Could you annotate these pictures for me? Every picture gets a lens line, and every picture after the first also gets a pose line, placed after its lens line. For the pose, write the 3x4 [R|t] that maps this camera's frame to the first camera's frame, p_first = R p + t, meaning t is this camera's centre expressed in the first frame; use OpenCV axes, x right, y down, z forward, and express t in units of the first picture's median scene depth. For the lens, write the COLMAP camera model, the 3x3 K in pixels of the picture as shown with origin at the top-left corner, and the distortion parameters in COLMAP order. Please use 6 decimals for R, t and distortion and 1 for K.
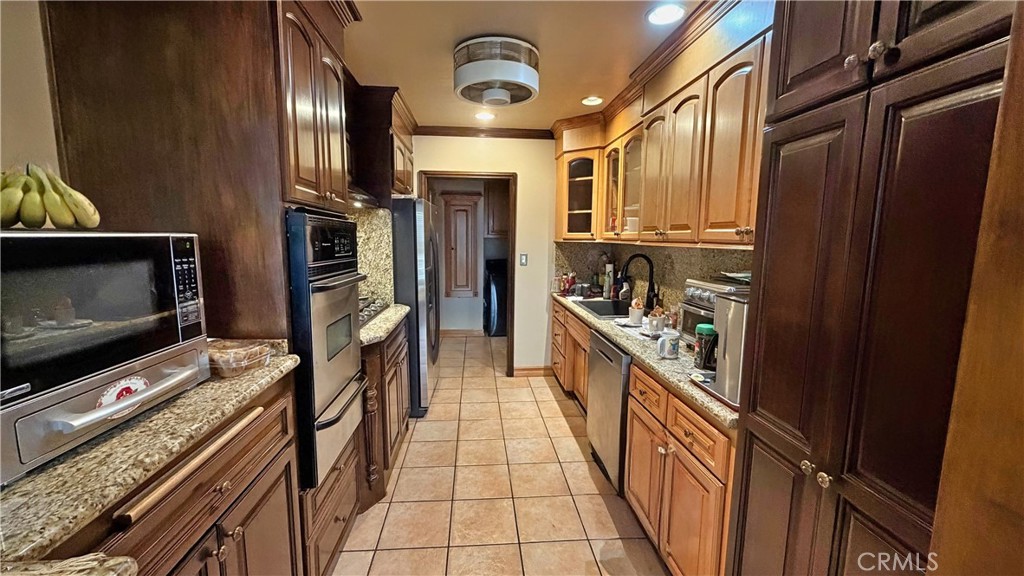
lens RADIAL K [[410.6, 0, 508.8], [0, 410.6, 291.3], [0, 0, 1]] dist [0.005395, 0.000063]
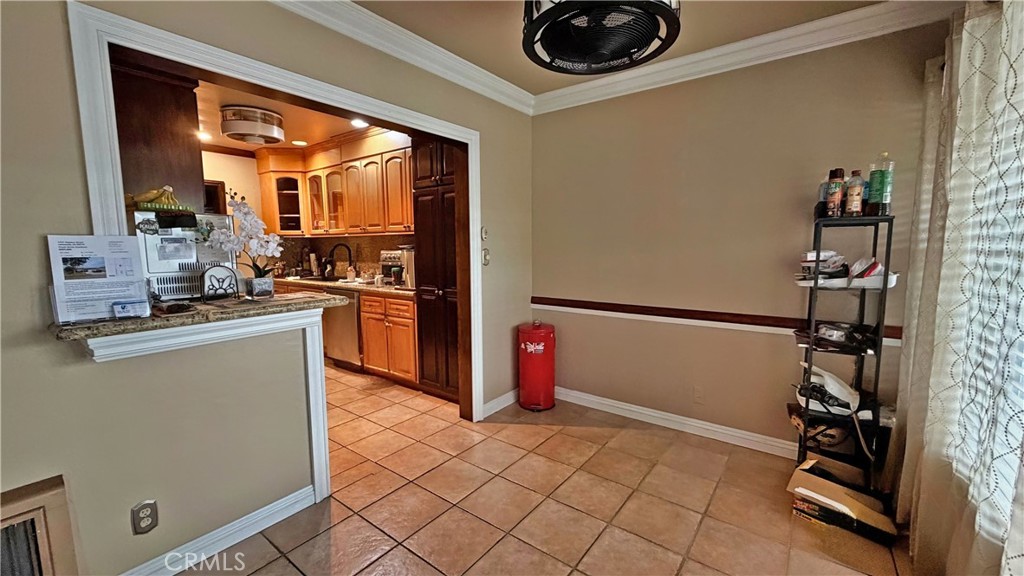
lens RADIAL K [[410.6, 0, 509.3], [0, 410.6, 291.7], [0, 0, 1]] dist [0.005395, 0.000063]
pose [[0.675680, -0.098257, 0.730618, -0.615314], [0.111477, 0.993299, 0.030489, 0.172395], [-0.728718, 0.060846, 0.682106, -0.798687]]
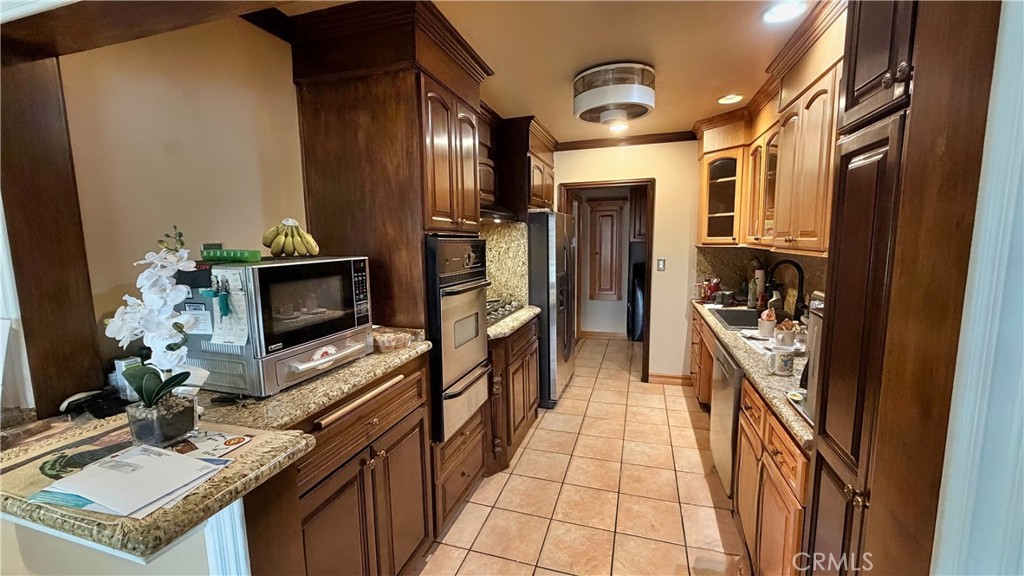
lens RADIAL K [[410.6, 0, 508.5], [0, 410.6, 291.5], [0, 0, 1]] dist [0.005395, 0.000063]
pose [[0.922832, 0.024557, -0.384418, 0.150958], [-0.025381, 0.999674, 0.002930, -0.013154], [0.384365, 0.007053, 0.923154, -0.099063]]
